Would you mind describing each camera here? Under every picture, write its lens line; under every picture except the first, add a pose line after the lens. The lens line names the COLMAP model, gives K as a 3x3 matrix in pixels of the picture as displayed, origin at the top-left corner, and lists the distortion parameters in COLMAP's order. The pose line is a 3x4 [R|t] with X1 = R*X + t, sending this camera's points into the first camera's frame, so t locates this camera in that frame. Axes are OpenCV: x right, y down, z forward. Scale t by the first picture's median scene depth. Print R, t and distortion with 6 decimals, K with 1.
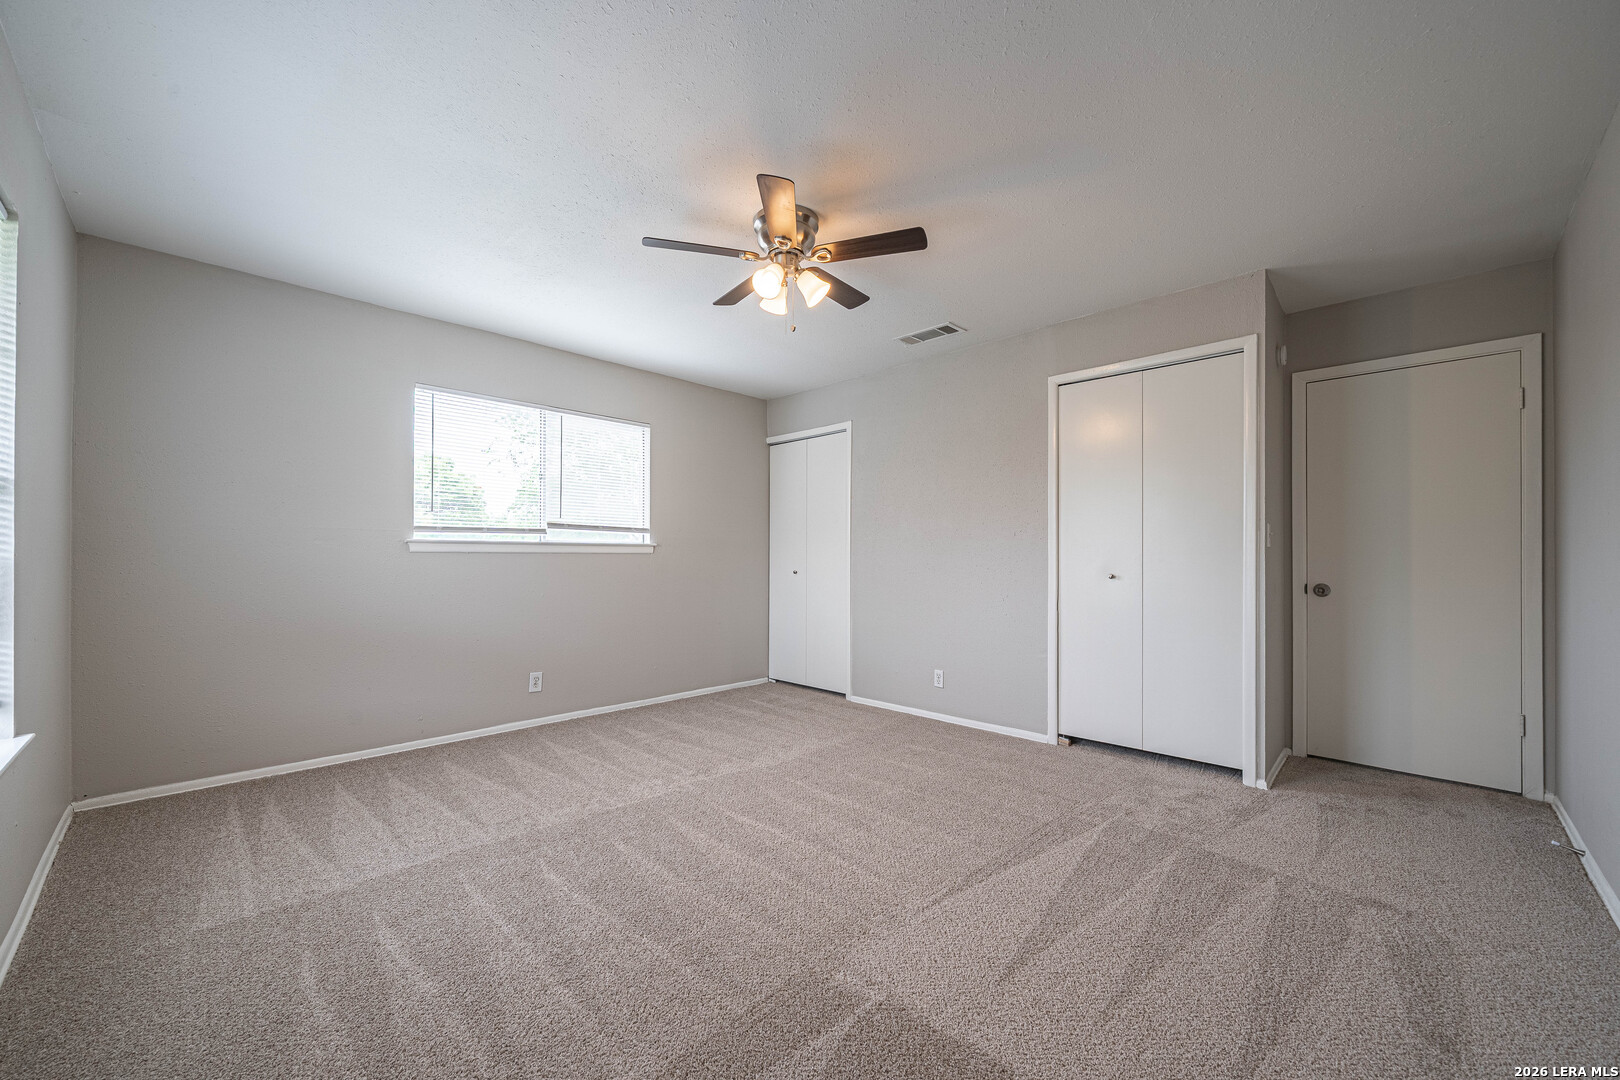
lens RADIAL K [[607.4, 0, 801.2], [0, 607.4, 552.9], [0, 0, 1]] dist [-0.000494, -0.000080]
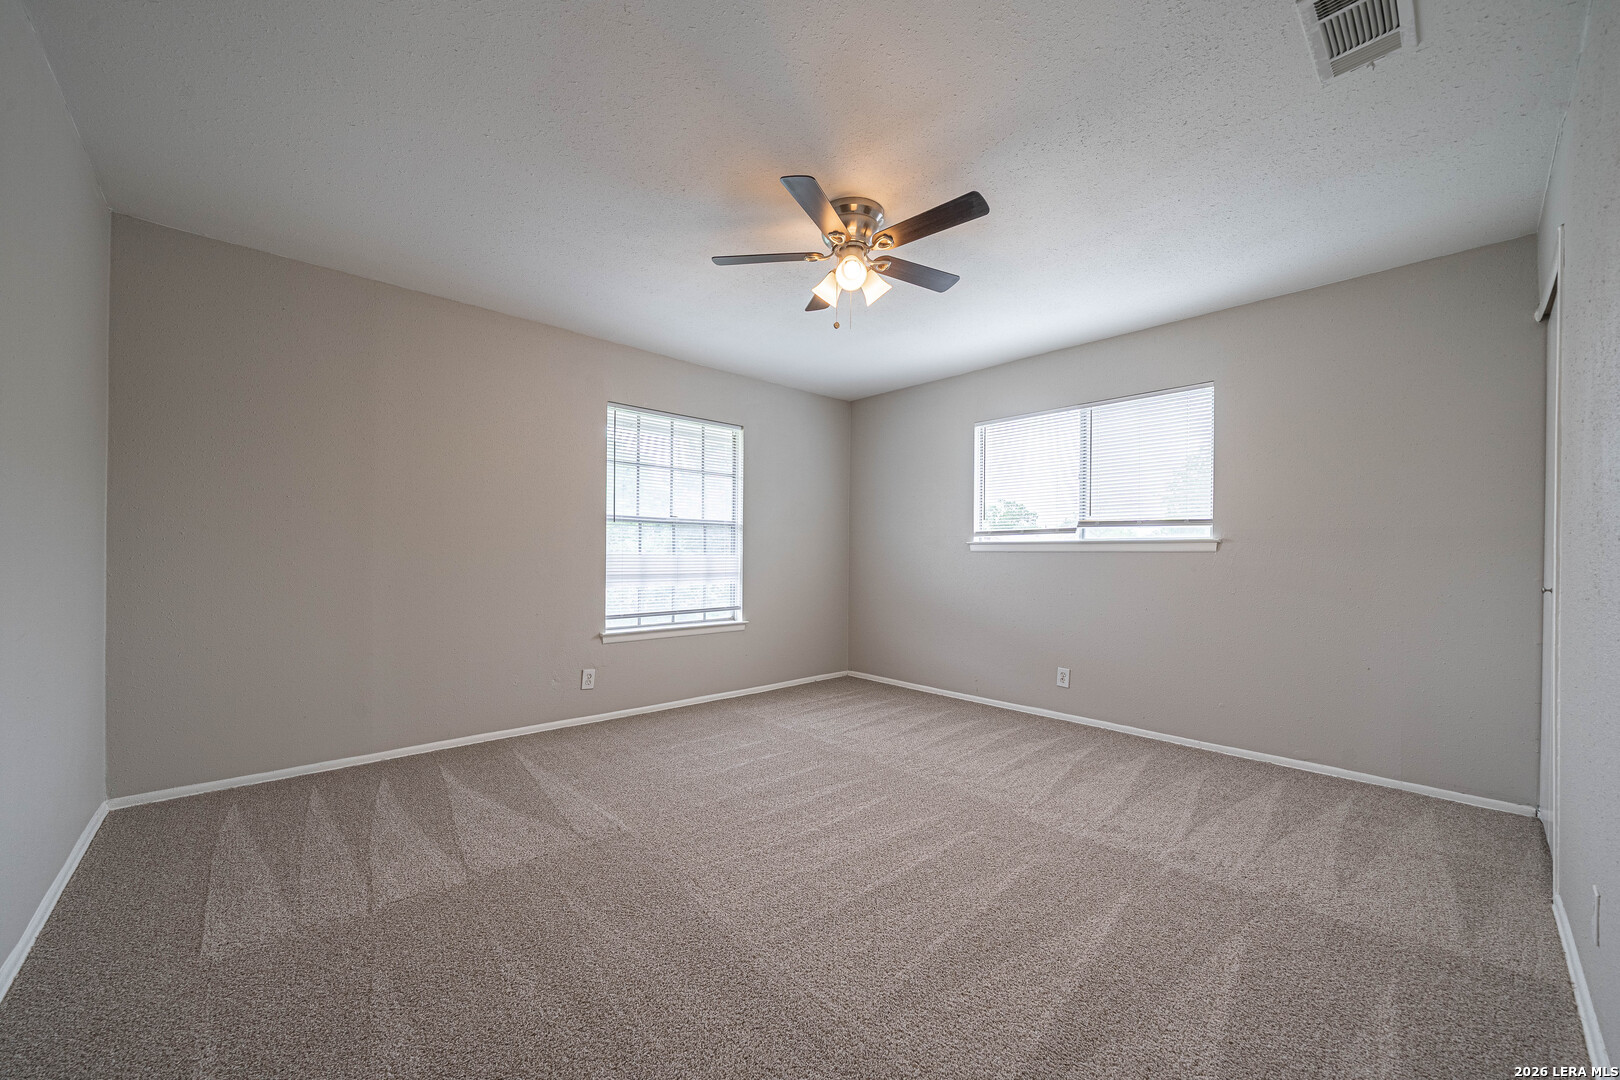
lens RADIAL K [[607.4, 0, 801.2], [0, 607.4, 552.9], [0, 0, 1]] dist [-0.000494, -0.000080]
pose [[-0.035426, -0.006262, -0.999353, 0.612332], [-0.000799, 0.999980, -0.006238, 0.008725], [0.999372, 0.000577, -0.035430, 0.600689]]
